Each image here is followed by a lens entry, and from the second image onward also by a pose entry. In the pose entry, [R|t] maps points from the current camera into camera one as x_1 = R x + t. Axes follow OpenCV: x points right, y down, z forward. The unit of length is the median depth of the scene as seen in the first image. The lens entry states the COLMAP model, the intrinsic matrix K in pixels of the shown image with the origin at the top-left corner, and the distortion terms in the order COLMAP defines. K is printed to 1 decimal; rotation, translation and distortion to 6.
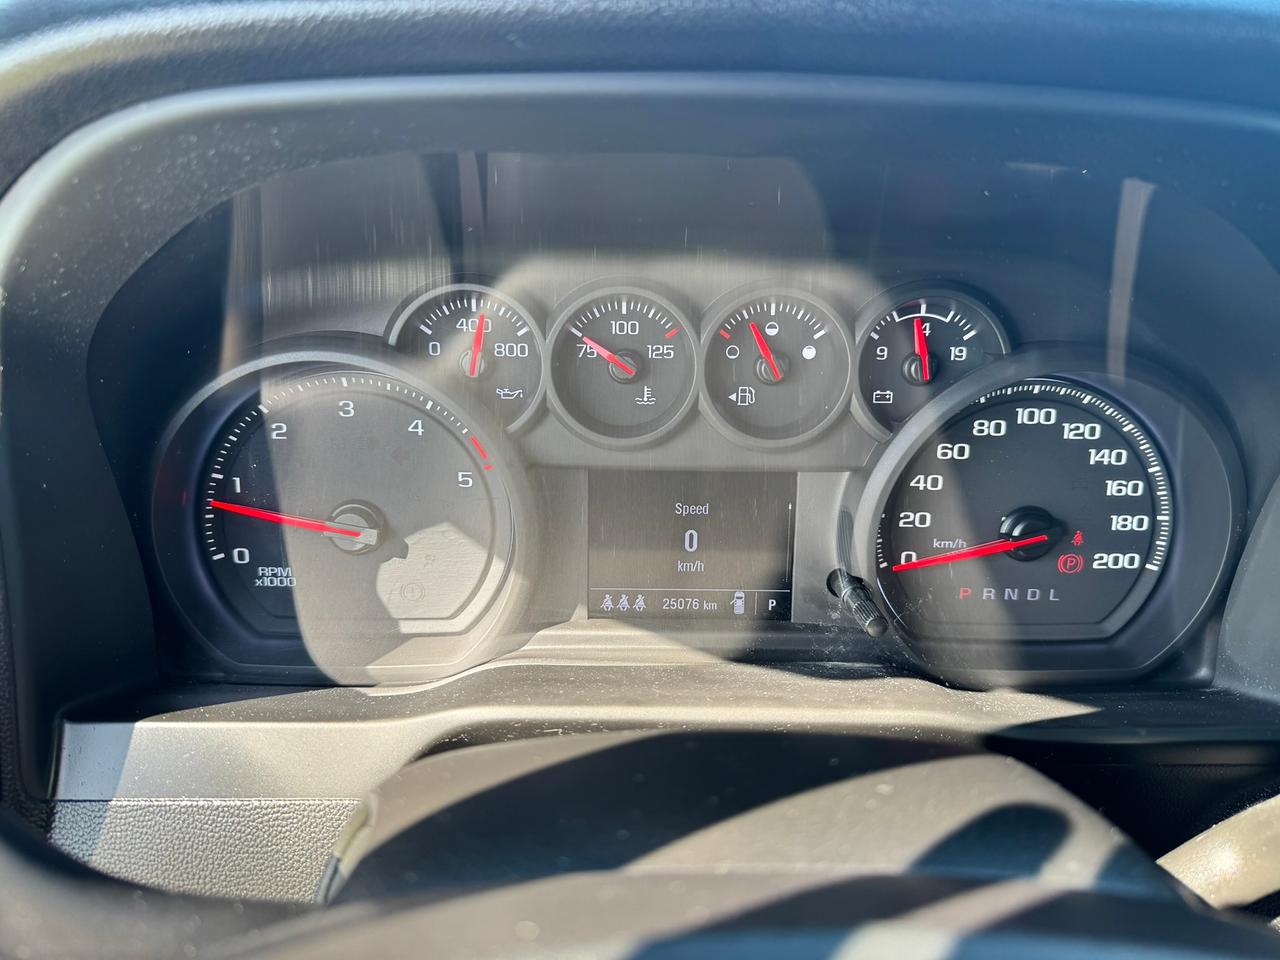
lens RADIAL K [[902.7, 0, 640.3], [0, 902.7, 486.2], [0, 0, 1]] dist [0.160796, -0.273583]
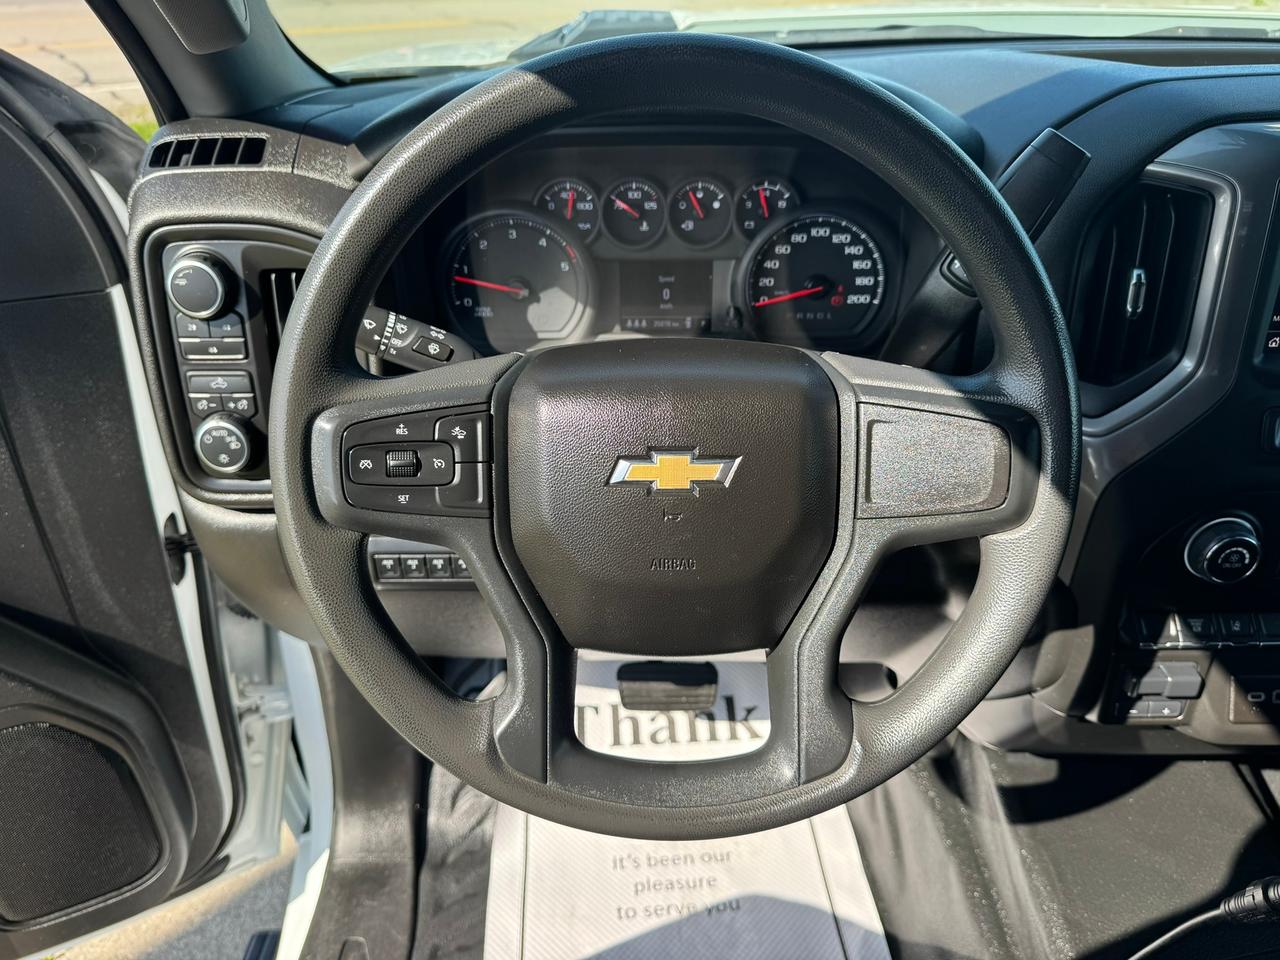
lens RADIAL K [[902.7, 0, 640.3], [0, 902.7, 486.2], [0, 0, 1]] dist [0.160796, -0.273583]
pose [[0.999364, -0.007169, -0.034923, 0.067493], [0.014407, 0.977241, 0.211641, 0.049217], [0.032611, -0.212010, 0.976723, -1.296132]]
